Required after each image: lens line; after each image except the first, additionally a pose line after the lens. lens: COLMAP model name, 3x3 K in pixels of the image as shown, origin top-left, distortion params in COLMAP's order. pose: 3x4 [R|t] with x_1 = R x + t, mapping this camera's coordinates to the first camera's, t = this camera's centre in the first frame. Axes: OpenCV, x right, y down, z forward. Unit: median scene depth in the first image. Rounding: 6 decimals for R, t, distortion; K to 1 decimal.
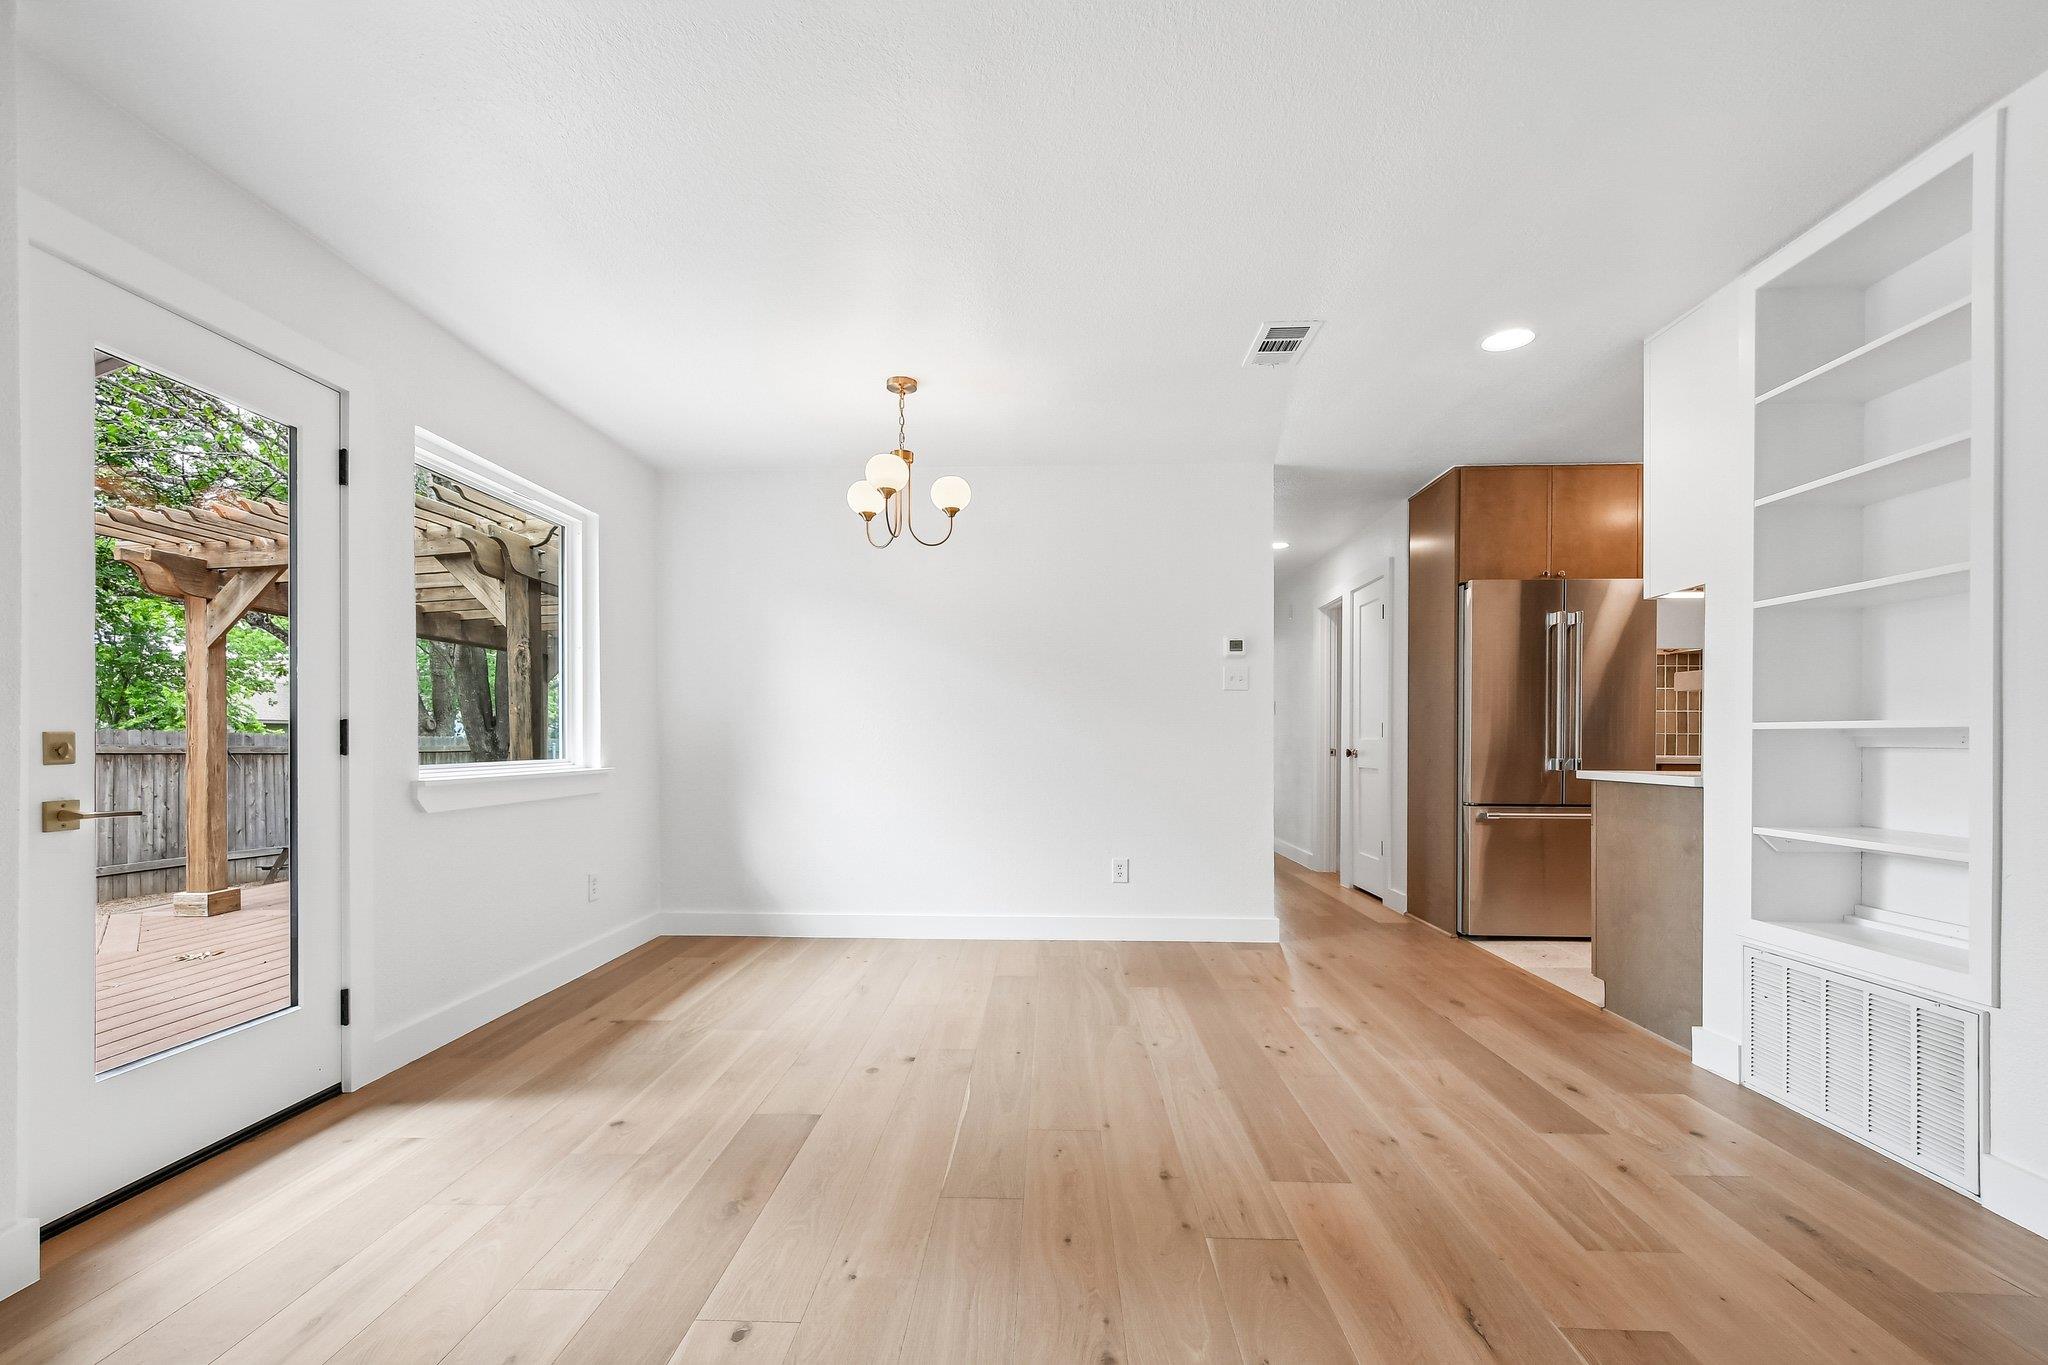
lens RADIAL K [[909.9, 0, 1021.0], [0, 909.9, 732.9], [0, 0, 1]] dist [0.006459, 0.000601]
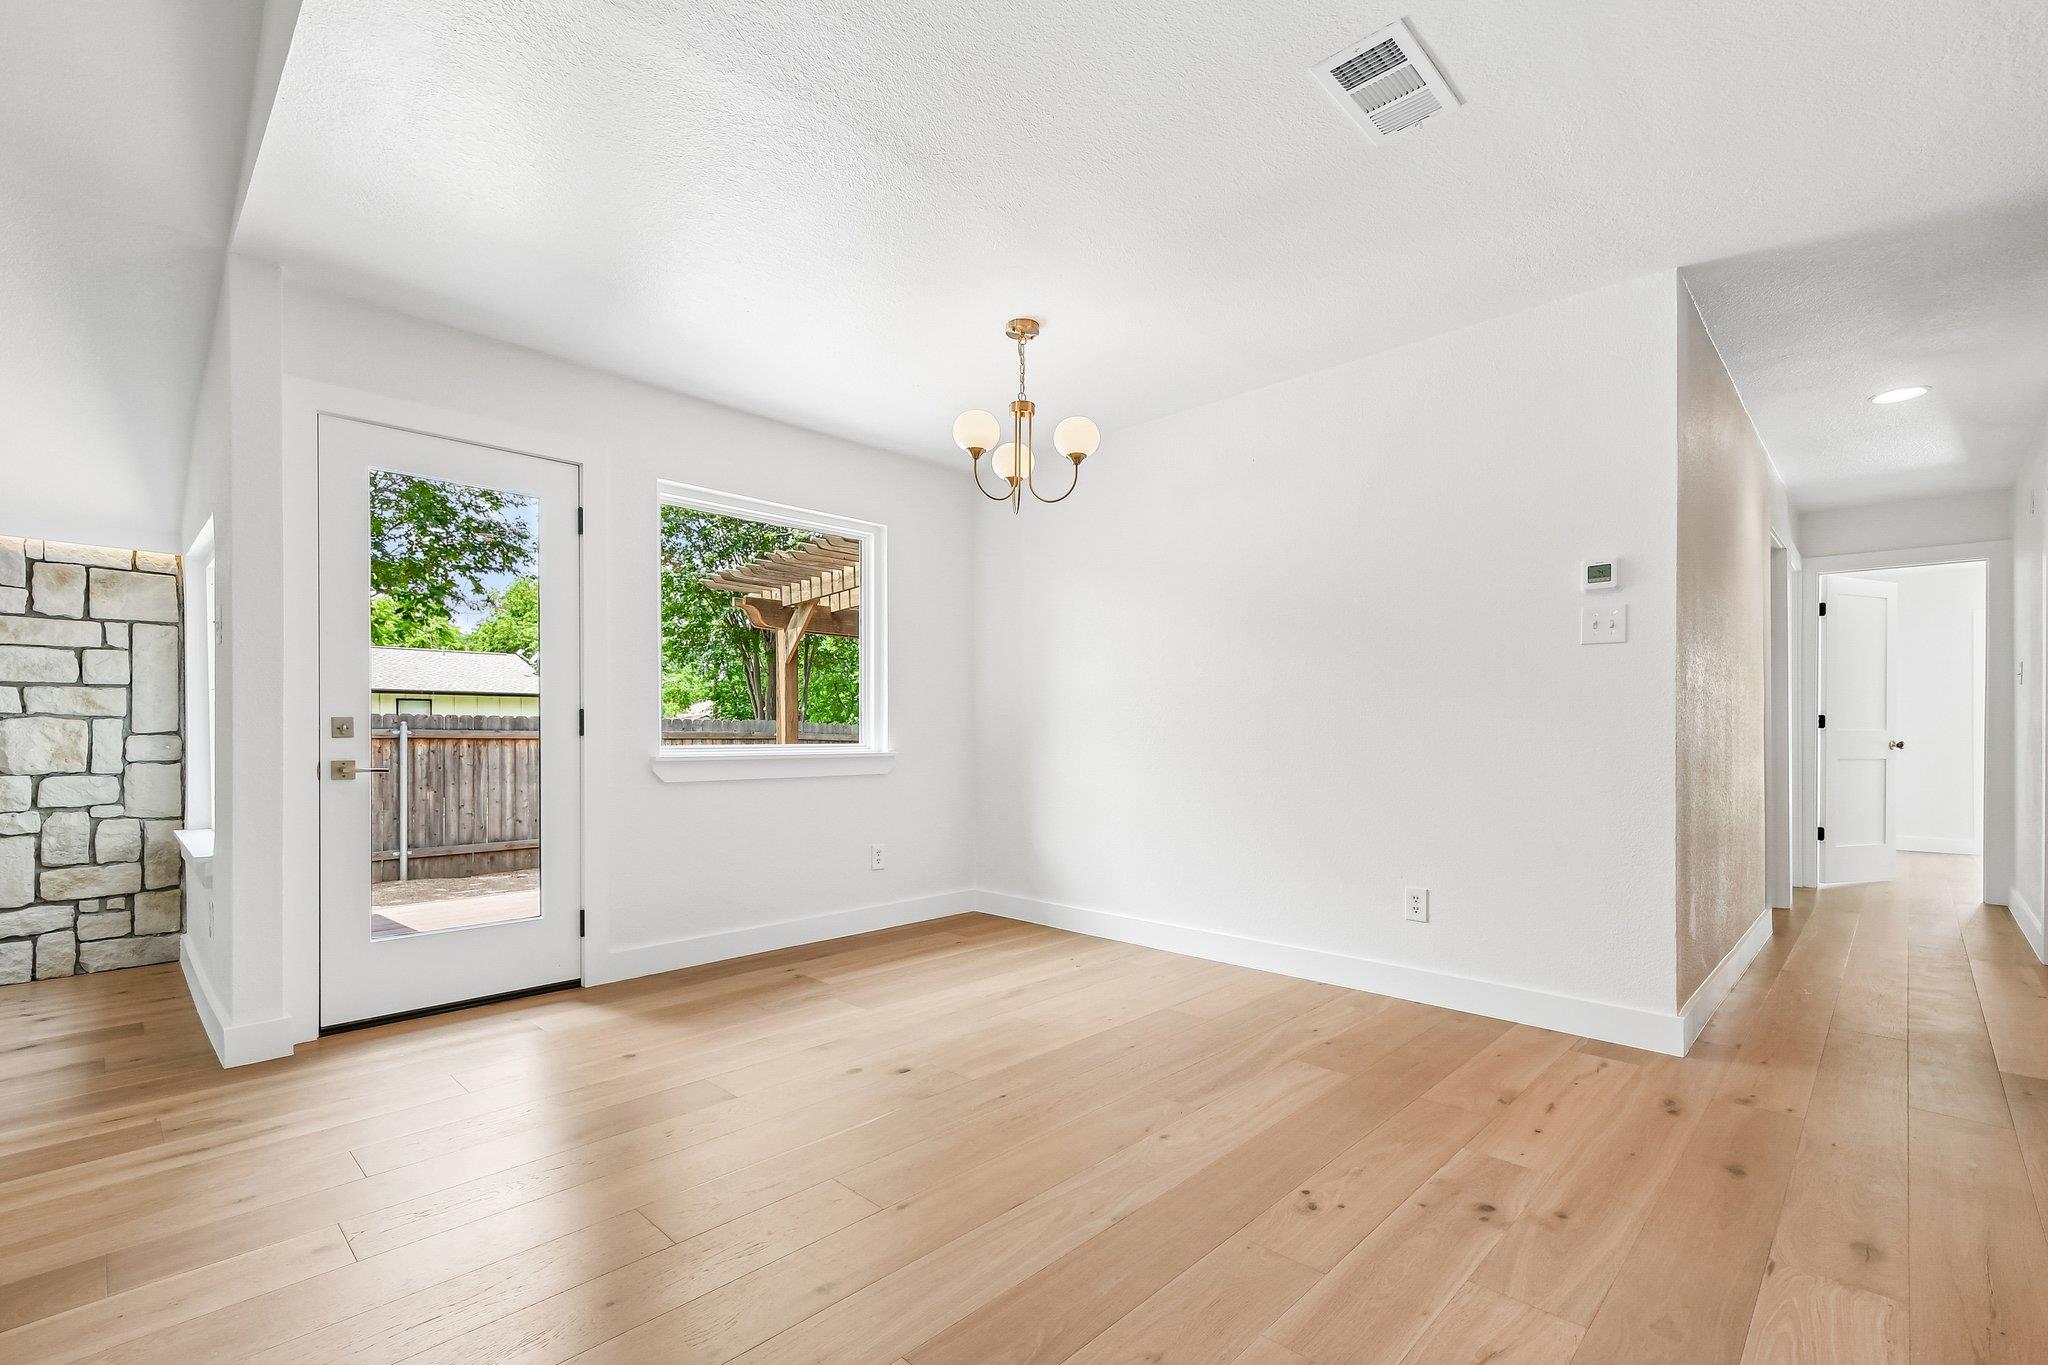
lens RADIAL K [[909.9, 0, 1021.0], [0, 909.9, 732.9], [0, 0, 1]] dist [0.006459, 0.000601]
pose [[0.739542, -0.000392, -0.673110, 0.481669], [0.005378, 0.999971, 0.005326, 0.012713], [0.673089, -0.007559, 0.739523, 0.337370]]
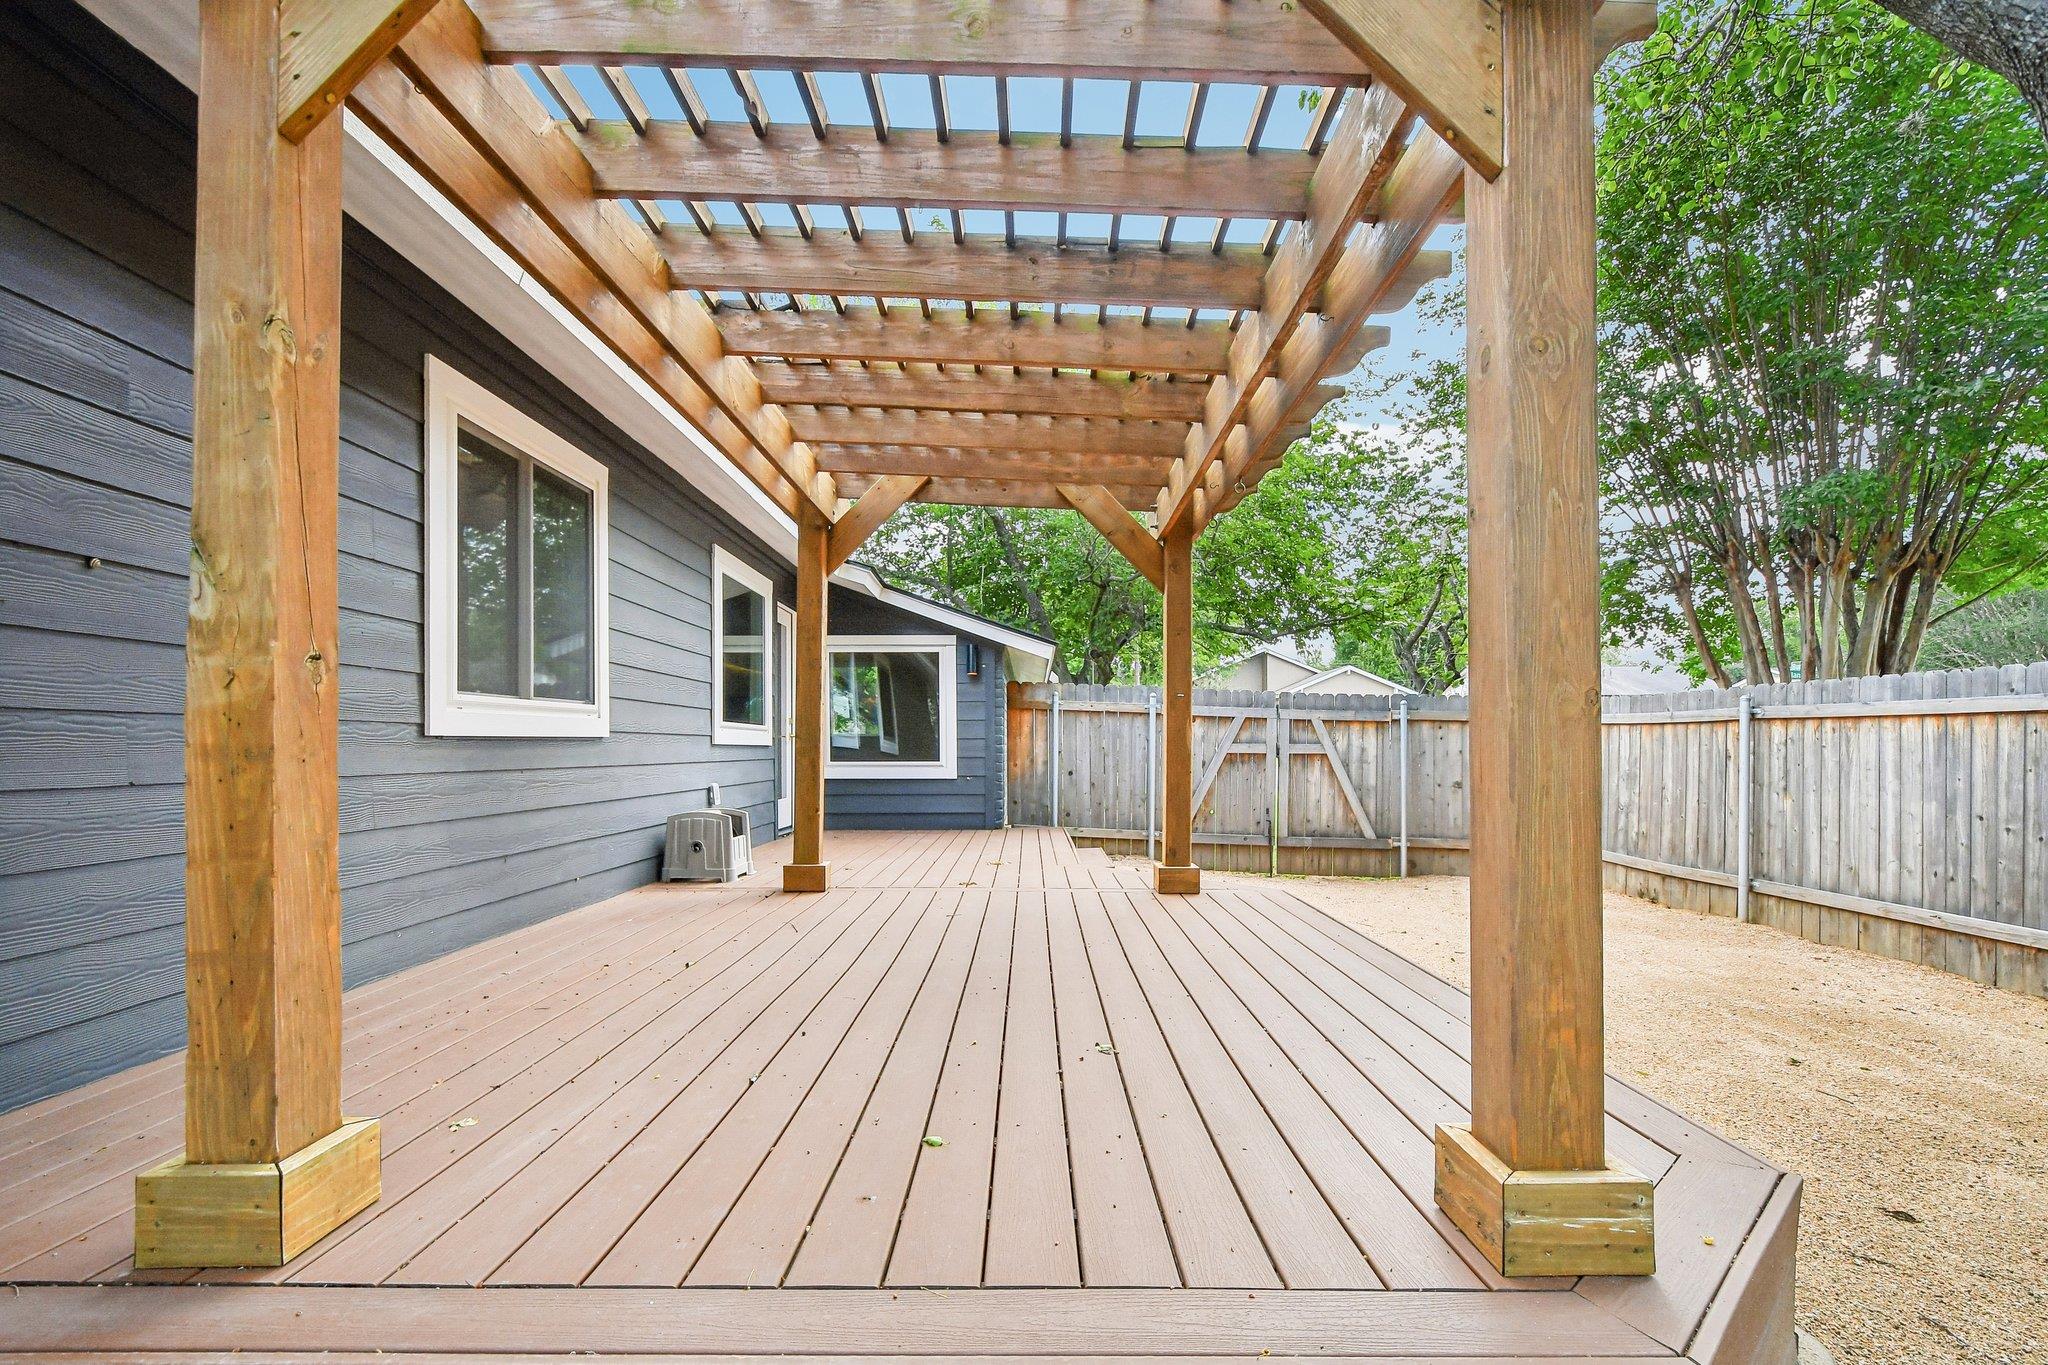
lens RADIAL K [[903.0, 0, 1021.1], [0, 903.0, 740.7], [0, 0, 1]] dist [0.006270, -0.000768]
pose [[-0.999671, -0.003822, -0.025357, -1.146108], [-0.003482, 0.999904, -0.013441, 0.110236], [0.025406, -0.013349, -0.999588, 2.952973]]
